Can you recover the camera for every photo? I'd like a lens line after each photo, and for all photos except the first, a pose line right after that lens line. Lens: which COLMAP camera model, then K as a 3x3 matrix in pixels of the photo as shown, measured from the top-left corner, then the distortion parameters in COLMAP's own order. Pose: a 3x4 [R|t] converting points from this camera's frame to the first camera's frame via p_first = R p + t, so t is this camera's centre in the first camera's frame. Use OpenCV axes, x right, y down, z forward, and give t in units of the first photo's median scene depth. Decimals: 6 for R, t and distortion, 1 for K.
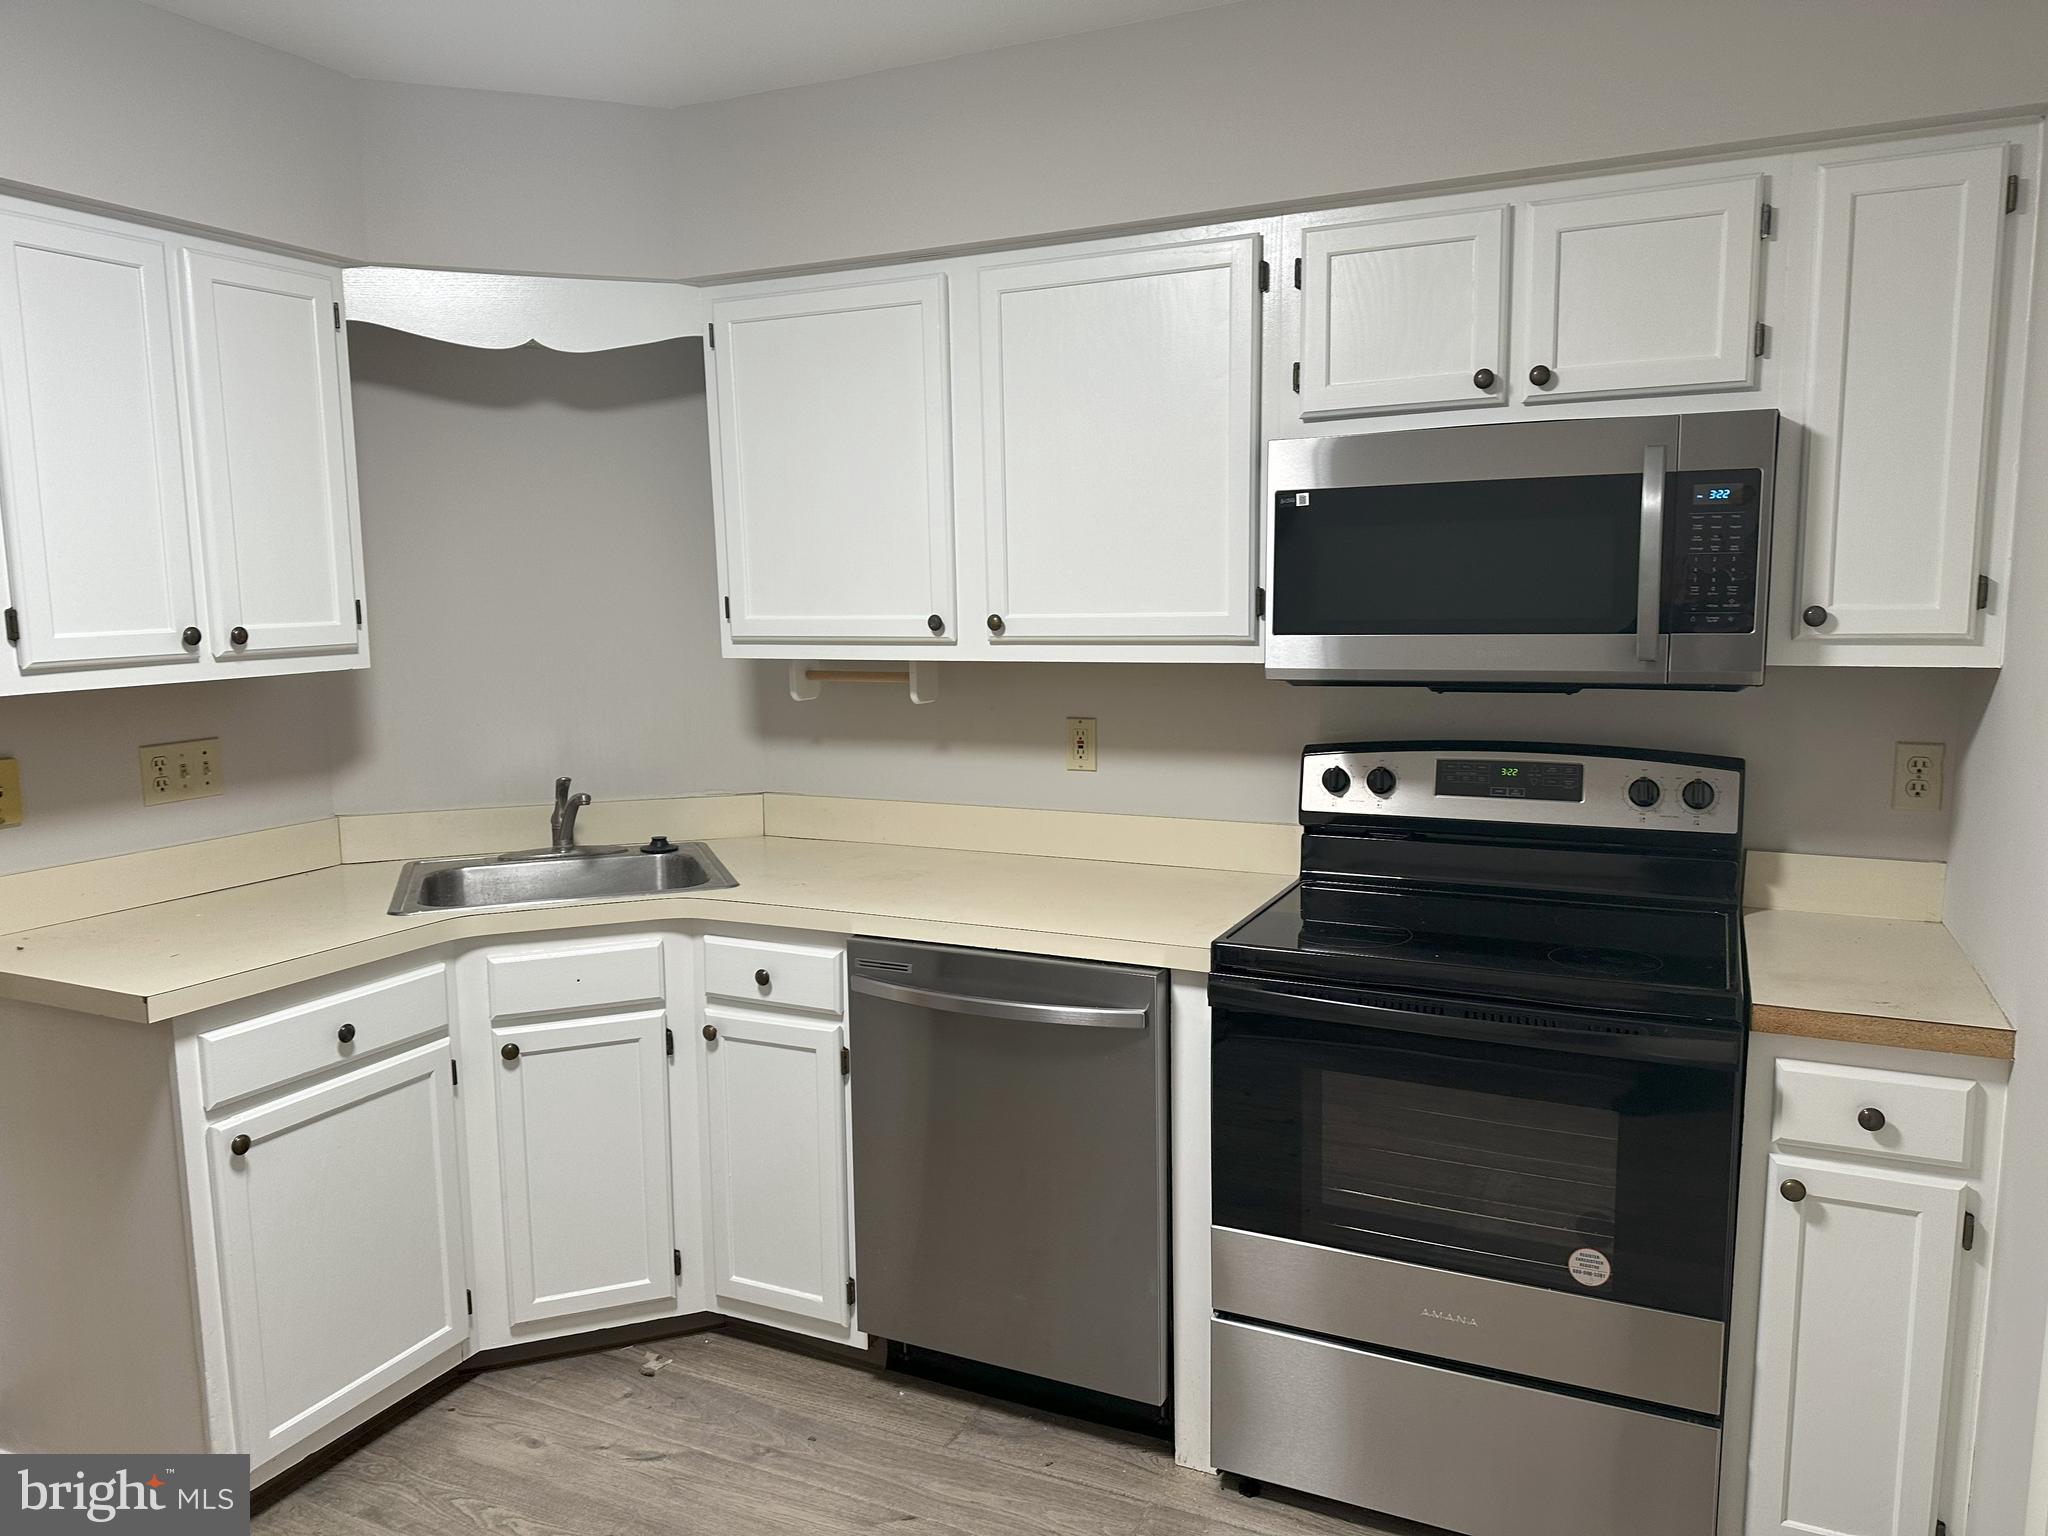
lens RADIAL K [[1414.1, 0, 1027.0], [0, 1414.1, 764.0], [0, 0, 1]] dist [-0.004009, -0.004676]
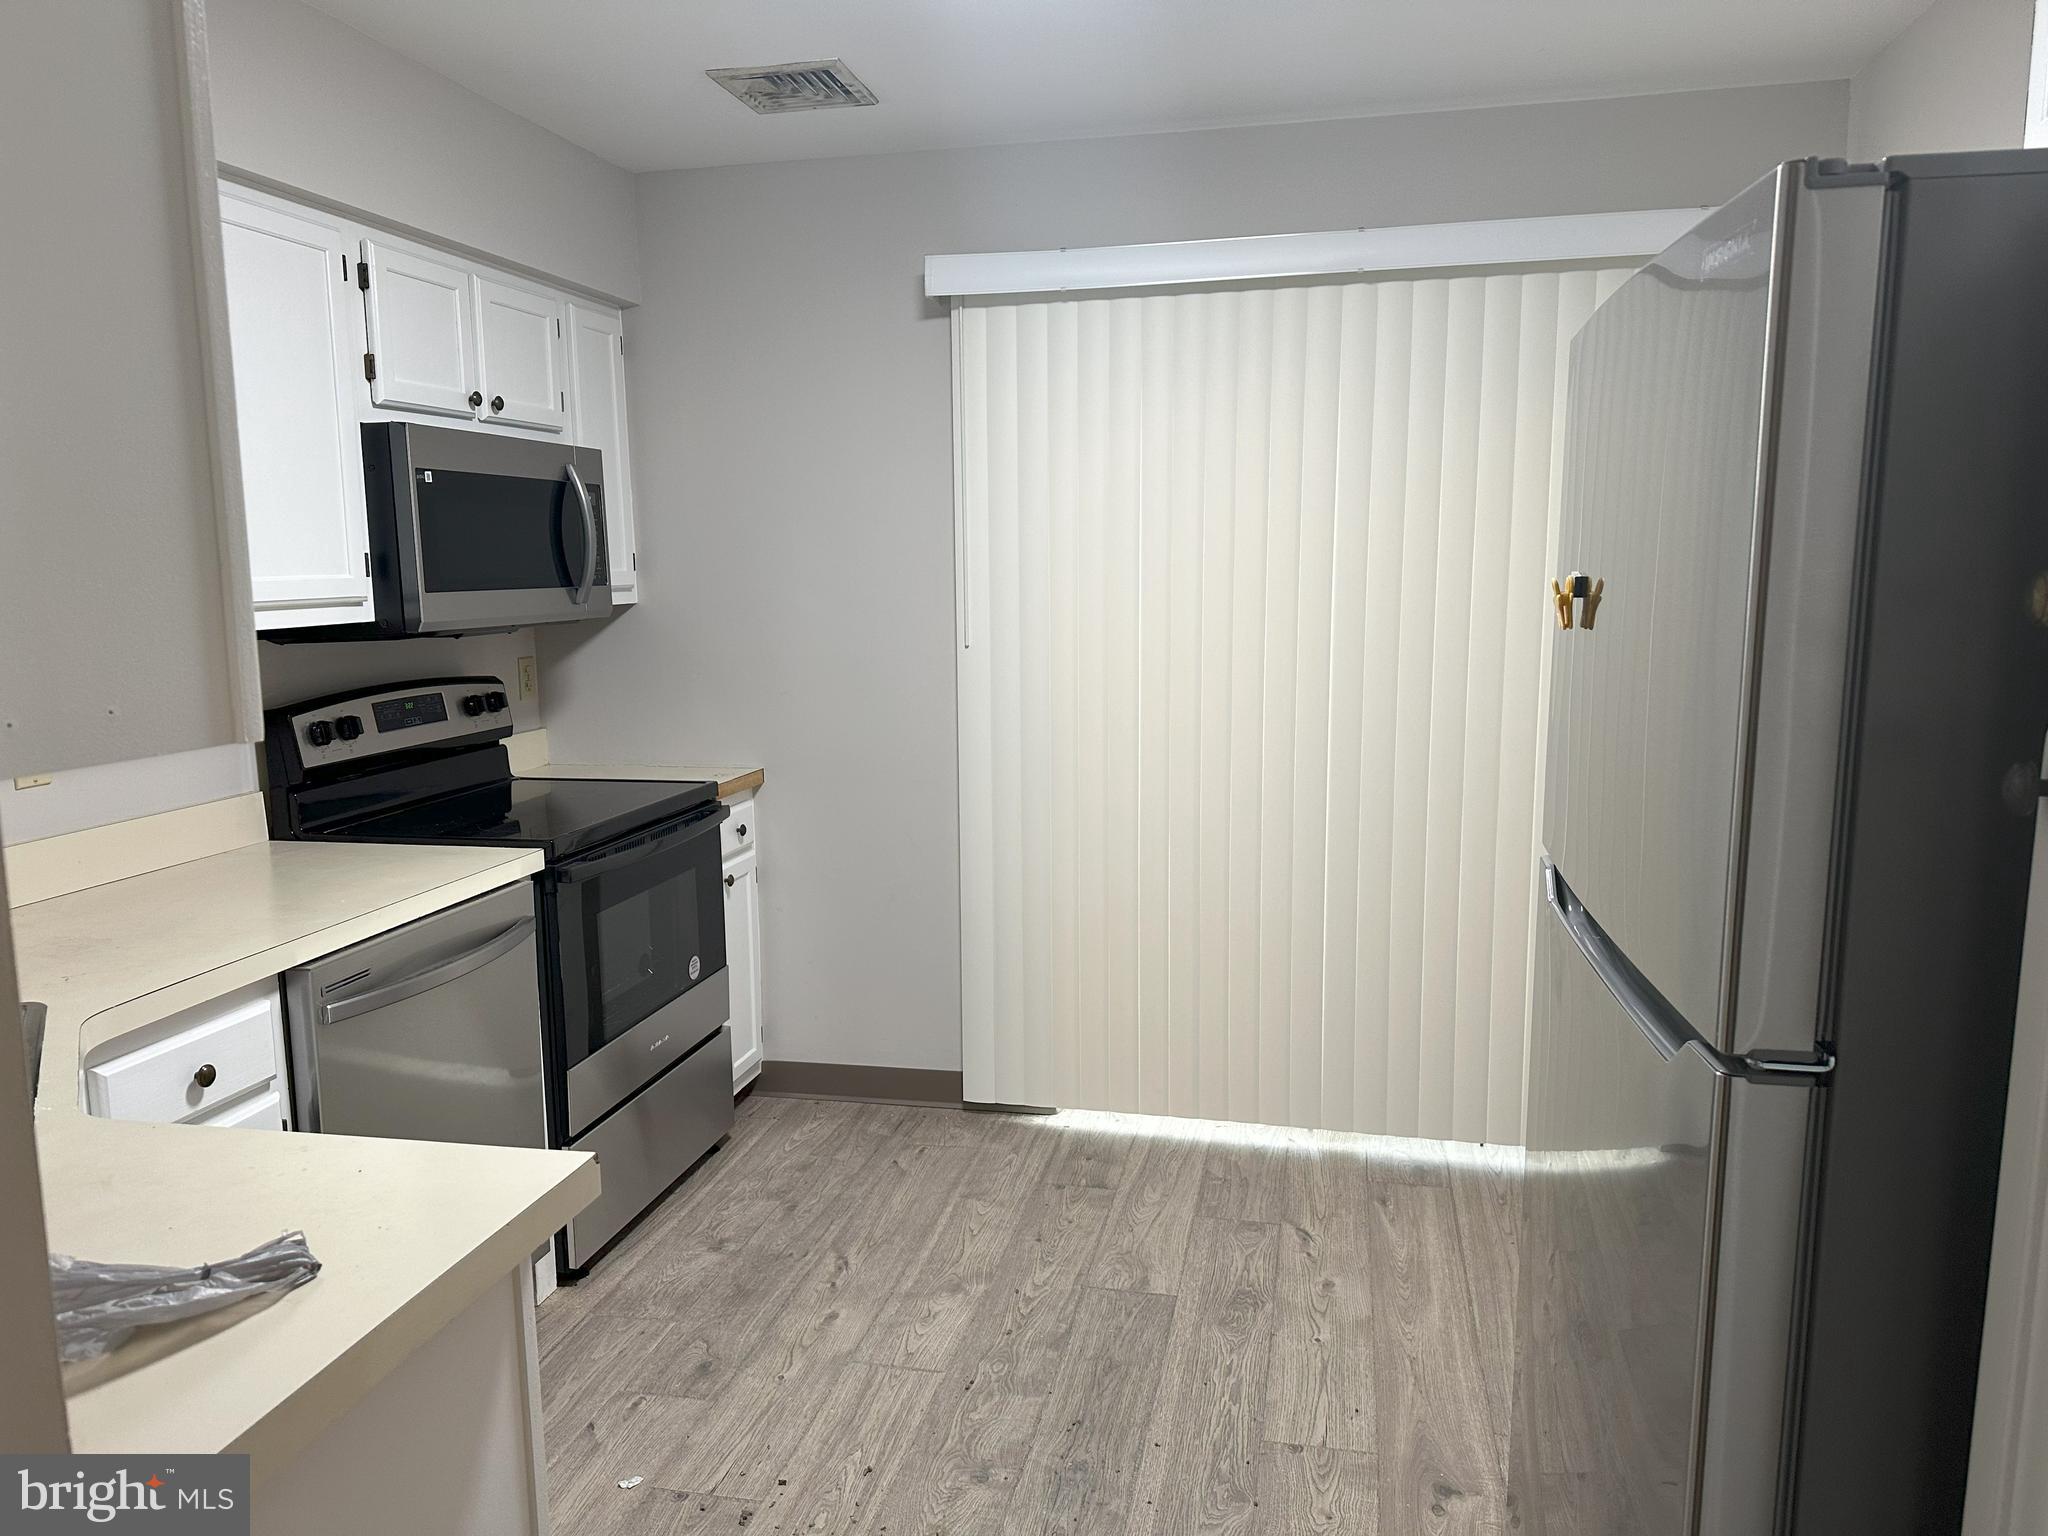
lens RADIAL K [[1414.1, 0, 1028.5], [0, 1414.1, 774.2], [0, 0, 1]] dist [-0.004009, -0.004676]
pose [[-0.219701, -0.131059, 0.966724, -1.069817], [0.137775, 0.976835, 0.163741, -0.069045], [-0.965790, 0.169164, -0.196555, 0.778400]]
